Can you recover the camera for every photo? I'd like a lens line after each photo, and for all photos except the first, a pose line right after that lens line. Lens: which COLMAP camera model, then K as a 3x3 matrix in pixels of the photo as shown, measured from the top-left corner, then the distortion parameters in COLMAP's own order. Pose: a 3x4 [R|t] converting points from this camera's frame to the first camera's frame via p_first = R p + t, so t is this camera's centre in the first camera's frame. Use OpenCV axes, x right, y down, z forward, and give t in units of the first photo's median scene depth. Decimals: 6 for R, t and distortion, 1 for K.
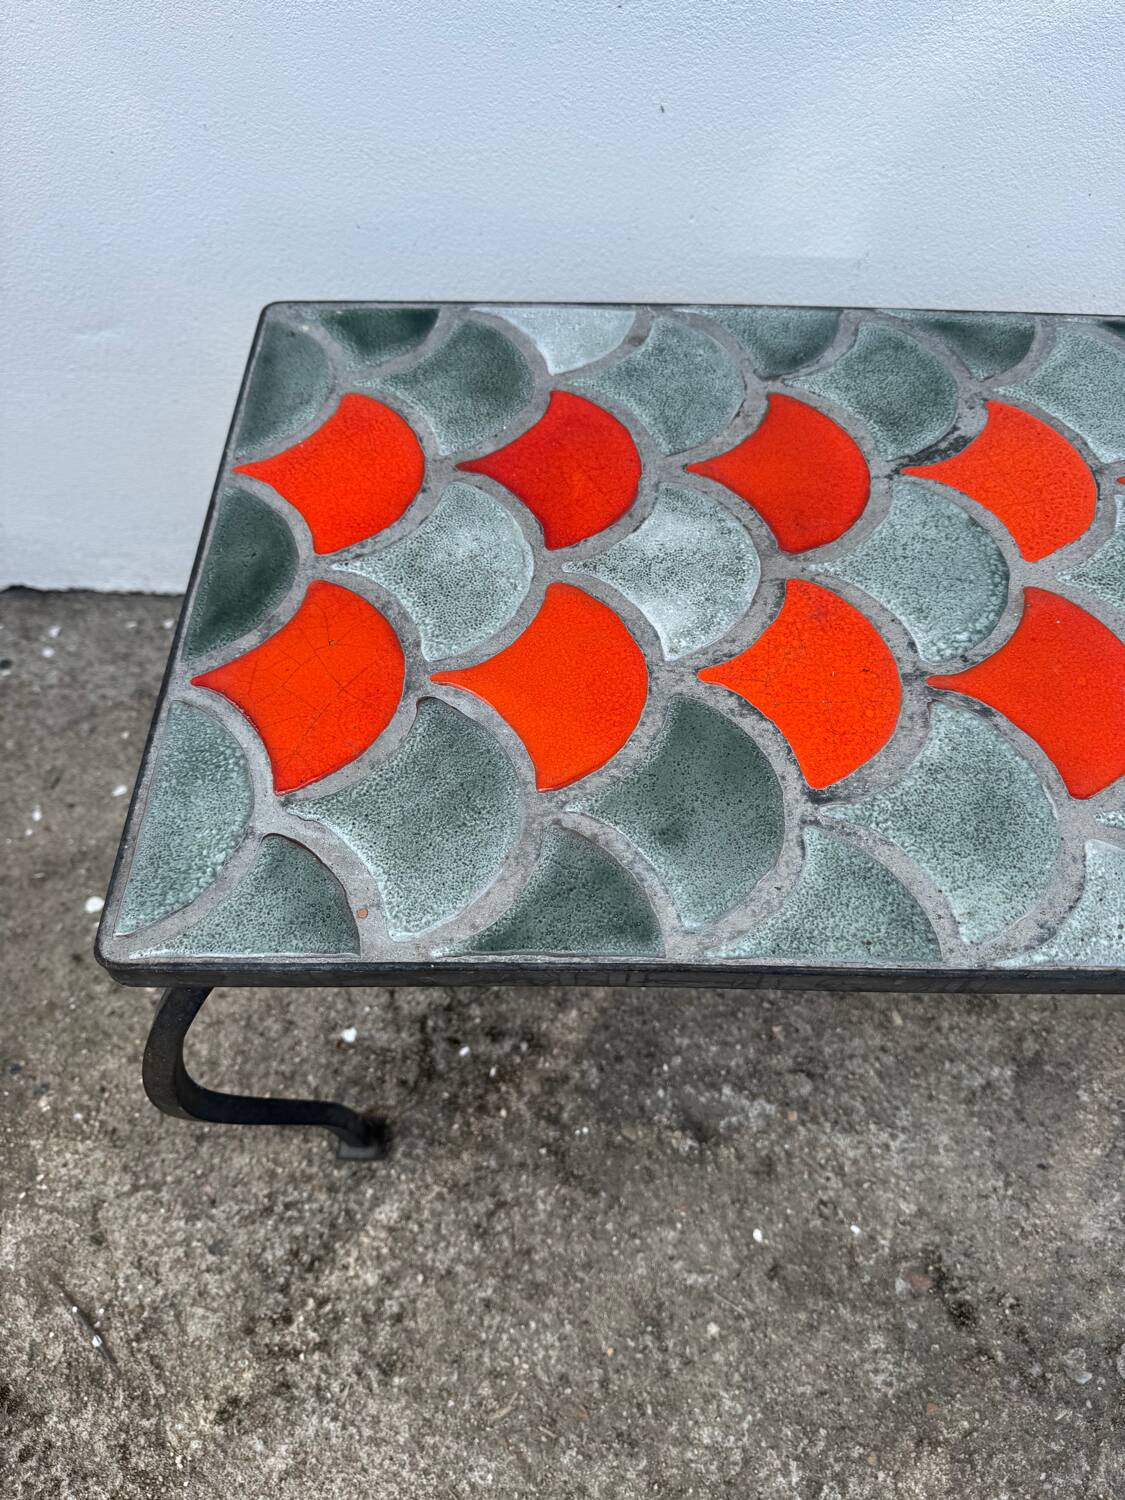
lens RADIAL K [[1085.3, 0, 552.8], [0, 1085.3, 757.9], [0, 0, 1]] dist [0.016403, -0.050942]
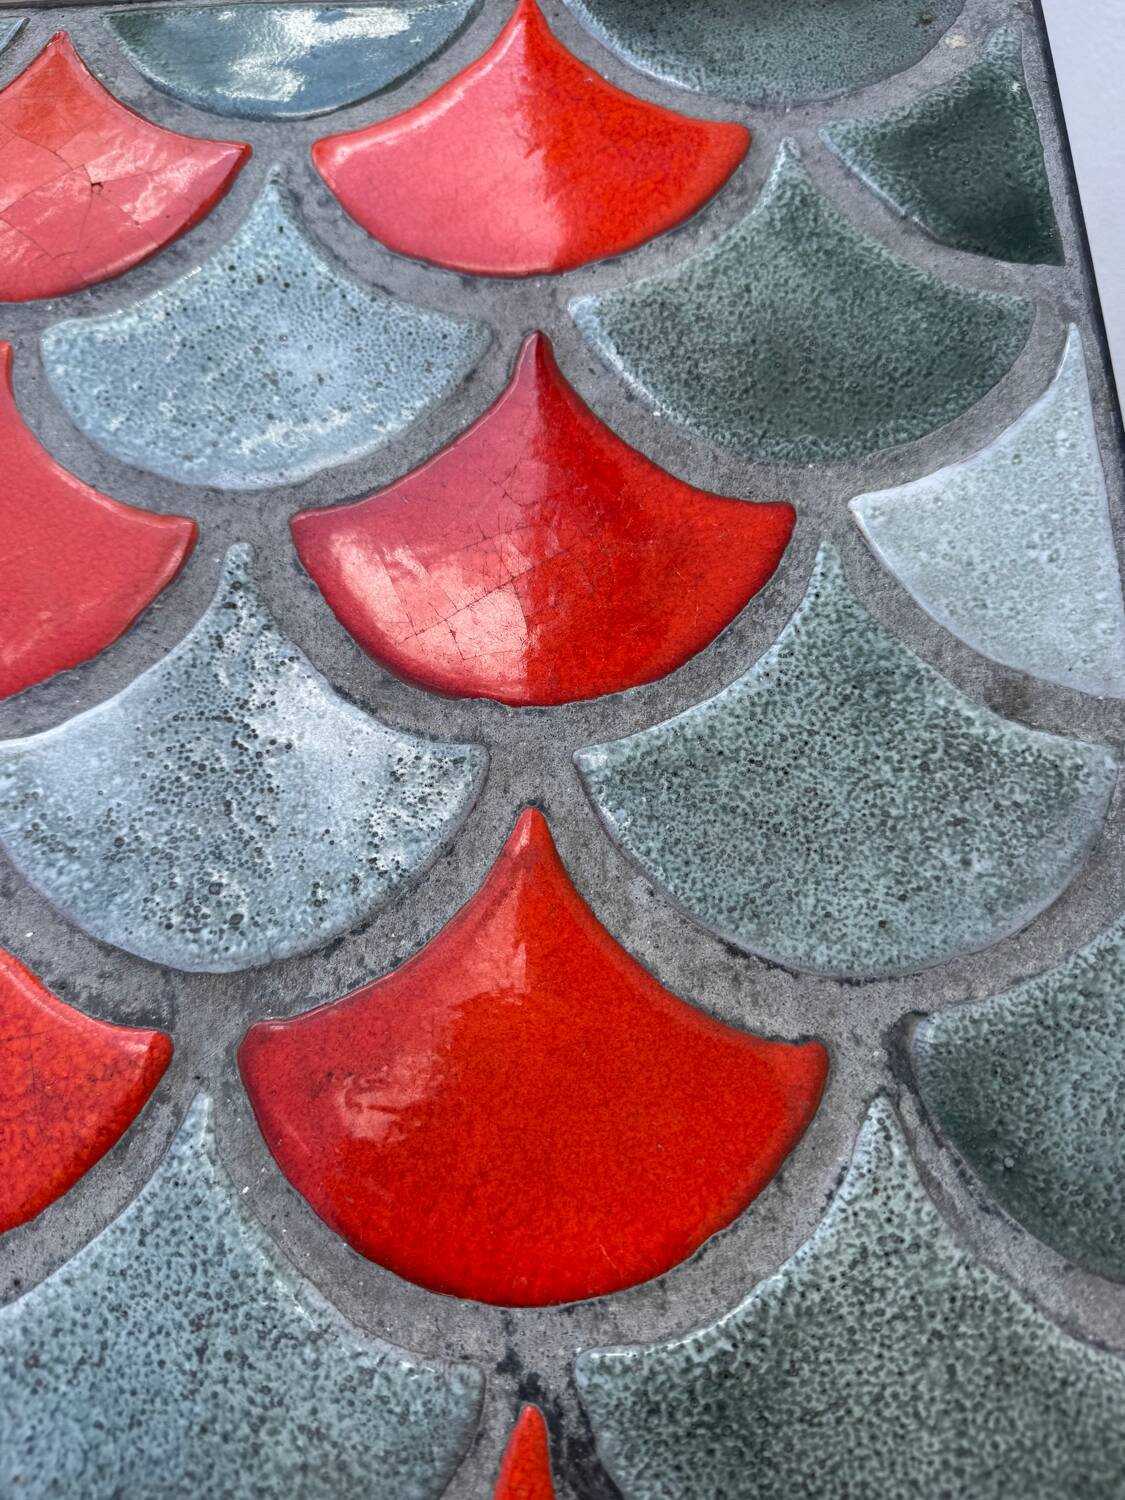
lens RADIAL K [[1085.3, 0, 564.3], [0, 1085.3, 749.4], [0, 0, 1]] dist [0.016403, -0.050942]
pose [[0.014206, 0.957345, -0.288598, 0.208333], [-0.821937, 0.175542, 0.541852, -0.477074], [0.569401, 0.229512, 0.789371, 0.649066]]
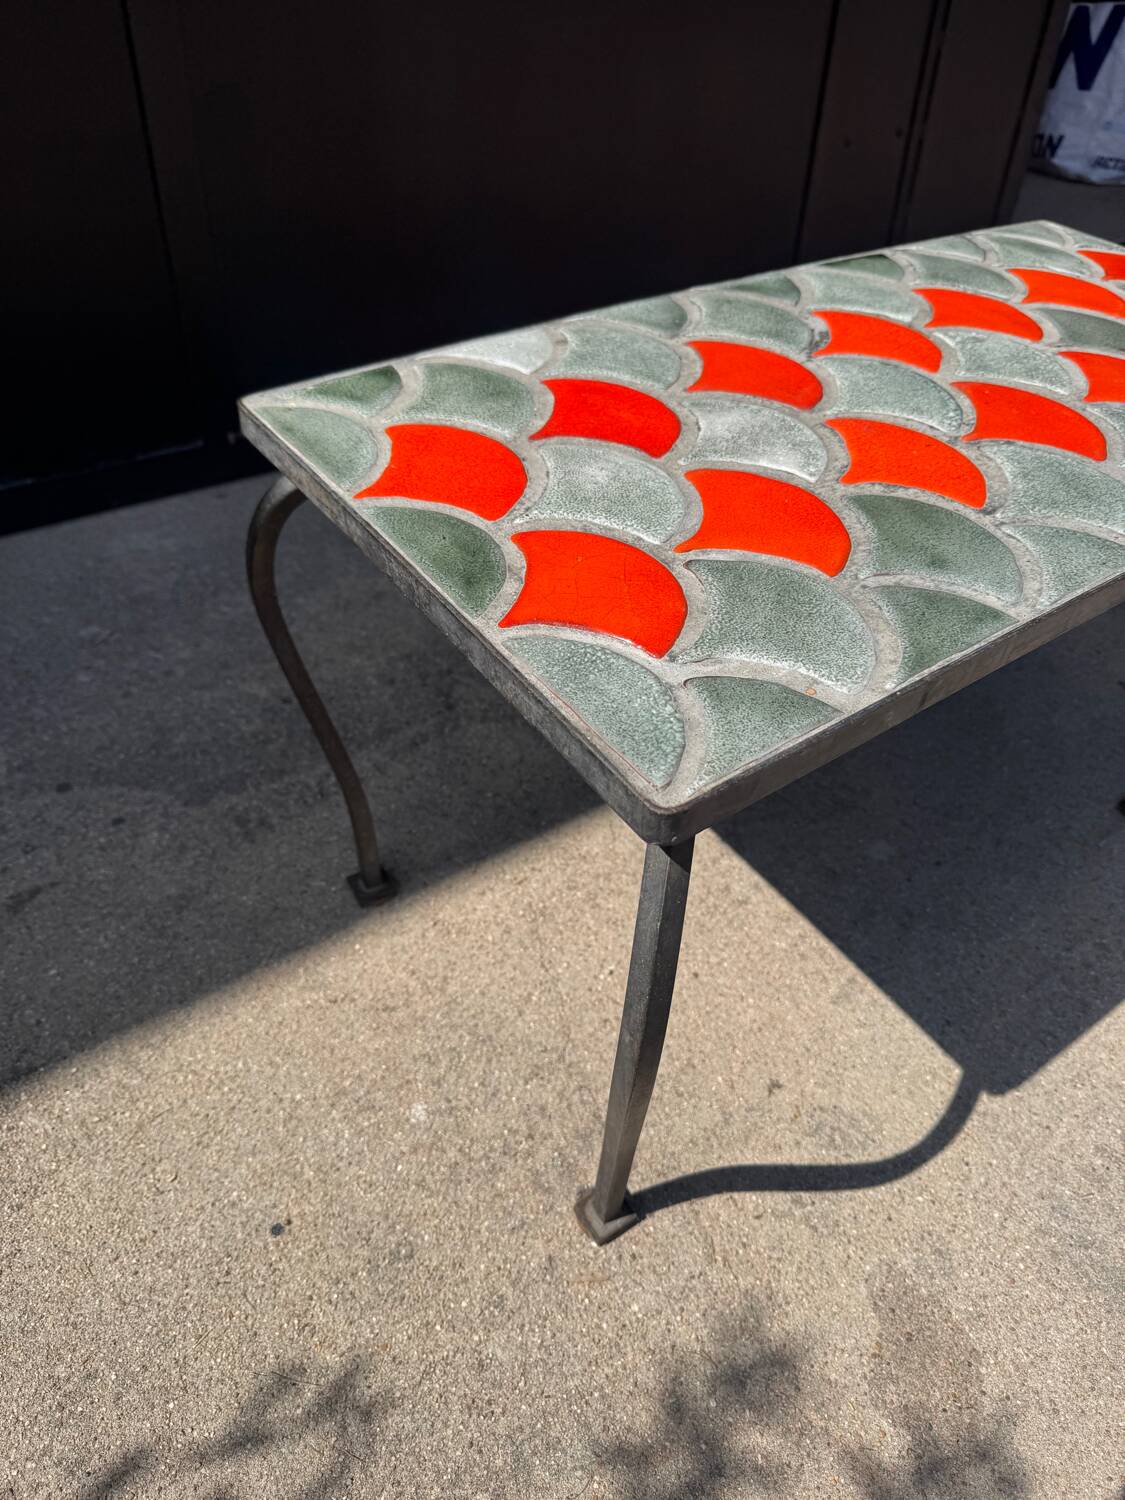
lens RADIAL K [[1085.3, 0, 550.1], [0, 1085.3, 756.0], [0, 0, 1]] dist [0.016403, -0.050942]
pose [[0.806407, -0.385249, 0.448654, -0.659827], [0.484276, 0.865629, -0.127138, 0.154127], [-0.339388, 0.319798, 0.884616, 0.112438]]
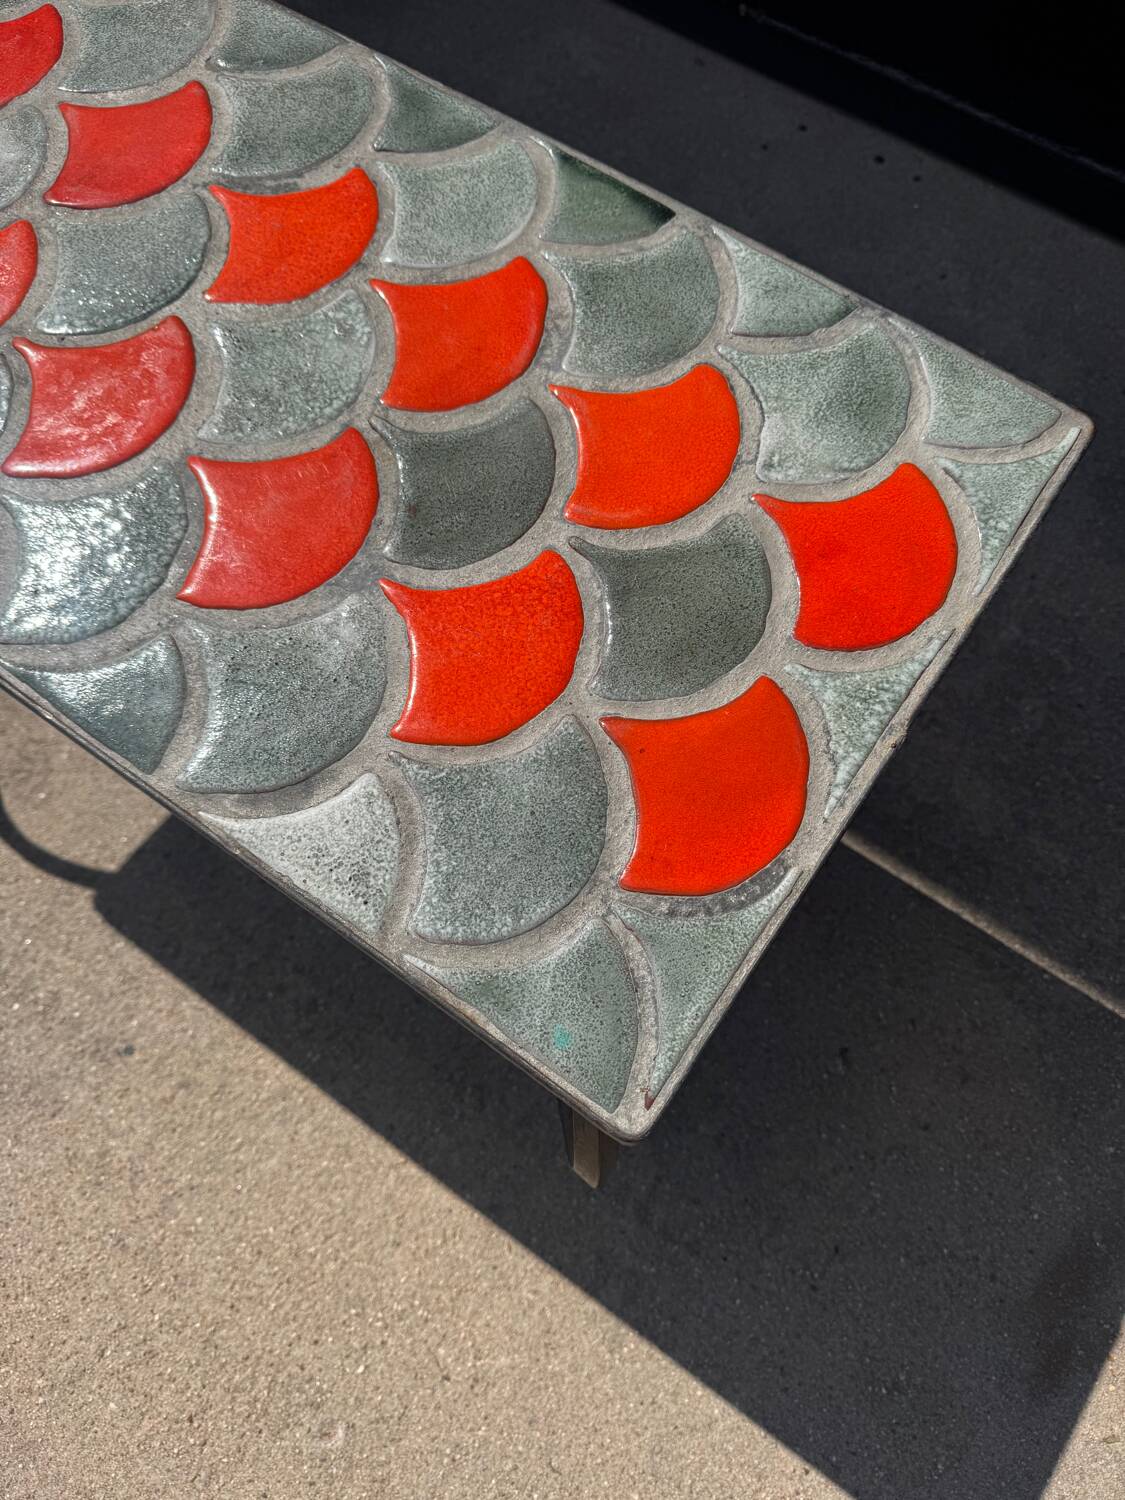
lens RADIAL K [[1085.3, 0, 552.6], [0, 1085.3, 774.6], [0, 0, 1]] dist [0.016403, -0.050942]
pose [[0.824550, 0.521251, -0.220033, 1.051784], [-0.474799, 0.848980, 0.231947, -0.173957], [0.307706, -0.086780, 0.947516, 0.079893]]
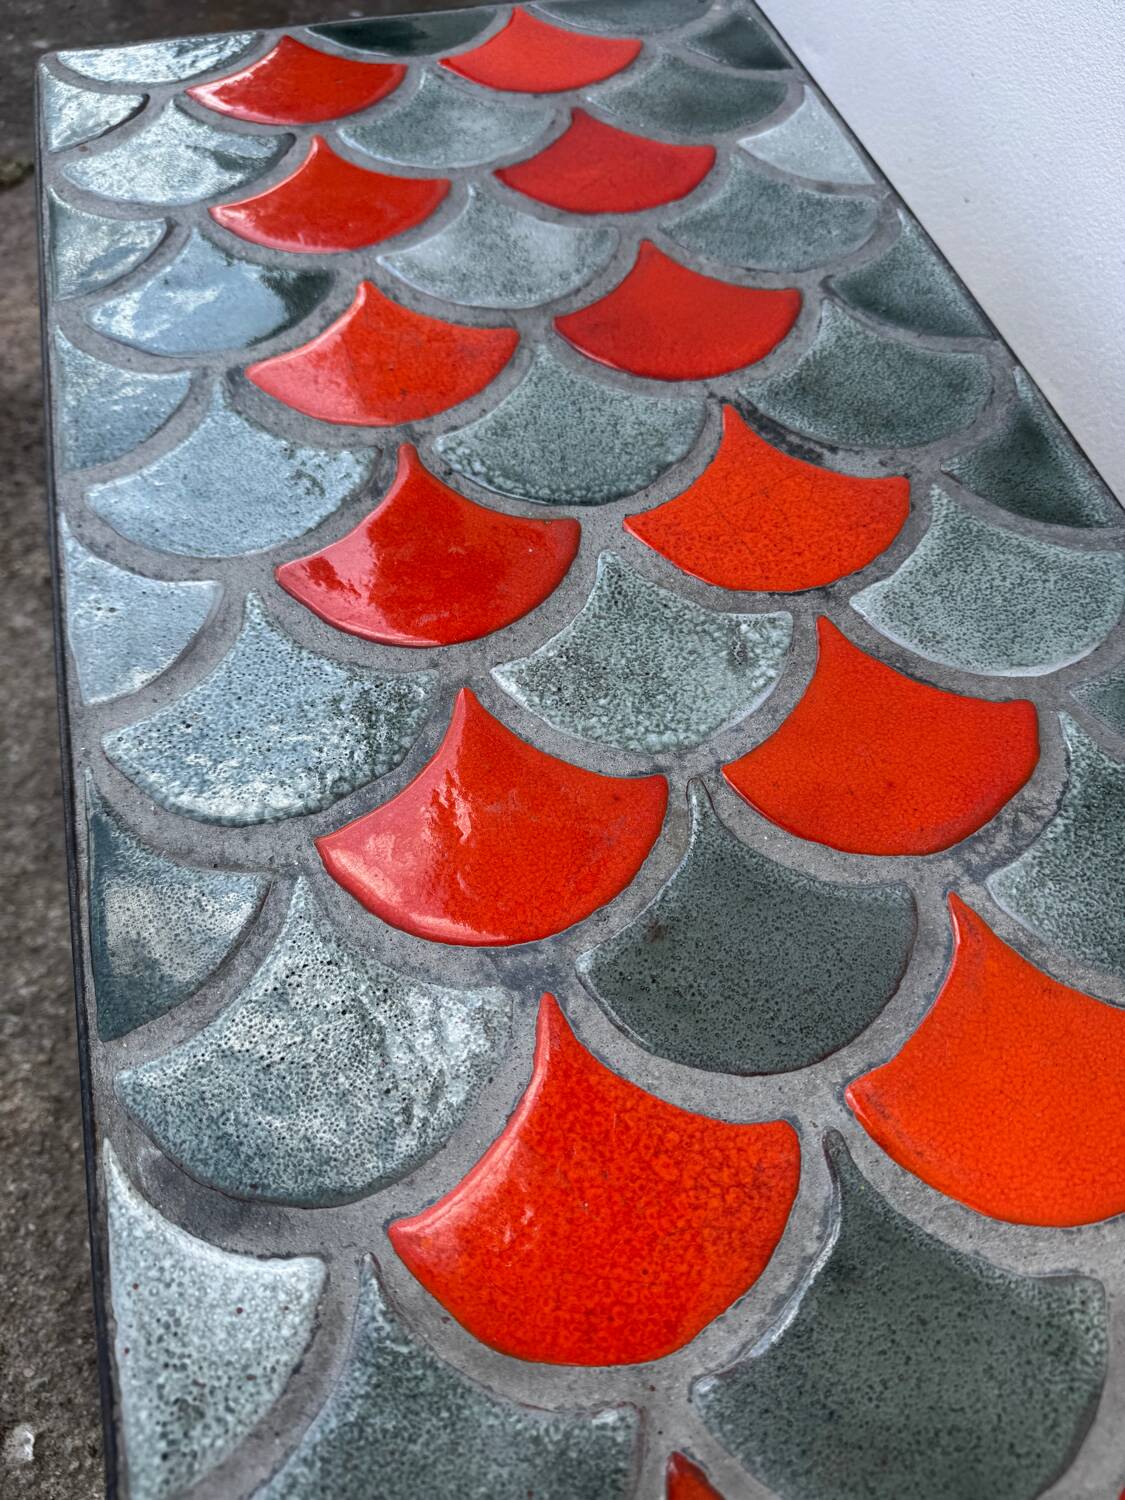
lens RADIAL K [[1085.3, 0, 544.0], [0, 1085.3, 749.5], [0, 0, 1]] dist [0.016403, -0.050942]
pose [[0.268404, 0.825996, -0.495671, 0.852547], [-0.829986, 0.459473, 0.316241, -0.275610], [0.488962, 0.326520, 0.808889, 0.350071]]
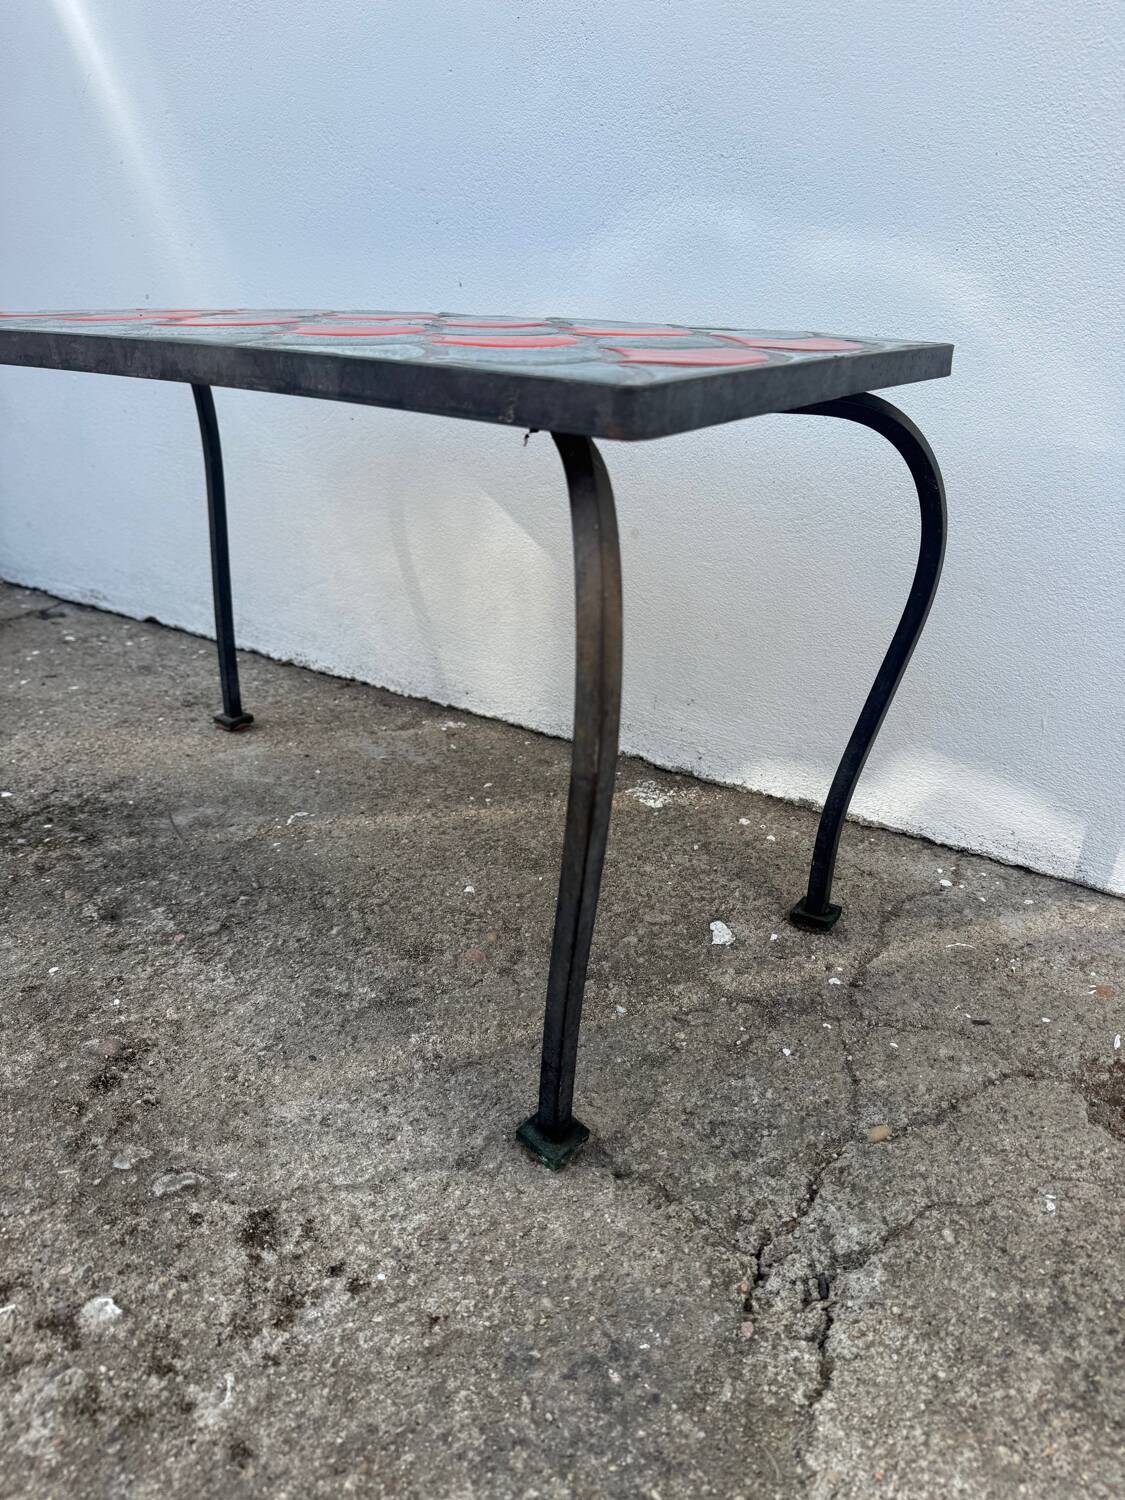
lens RADIAL K [[1085.3, 0, 563.2], [0, 1085.3, 734.9], [0, 0, 1]] dist [0.016403, -0.050942]
pose [[0.827642, 0.215948, -0.518049, 1.451762], [-0.478586, 0.753714, -0.450412, 0.677158], [0.293195, 0.620711, 0.727155, 0.335139]]
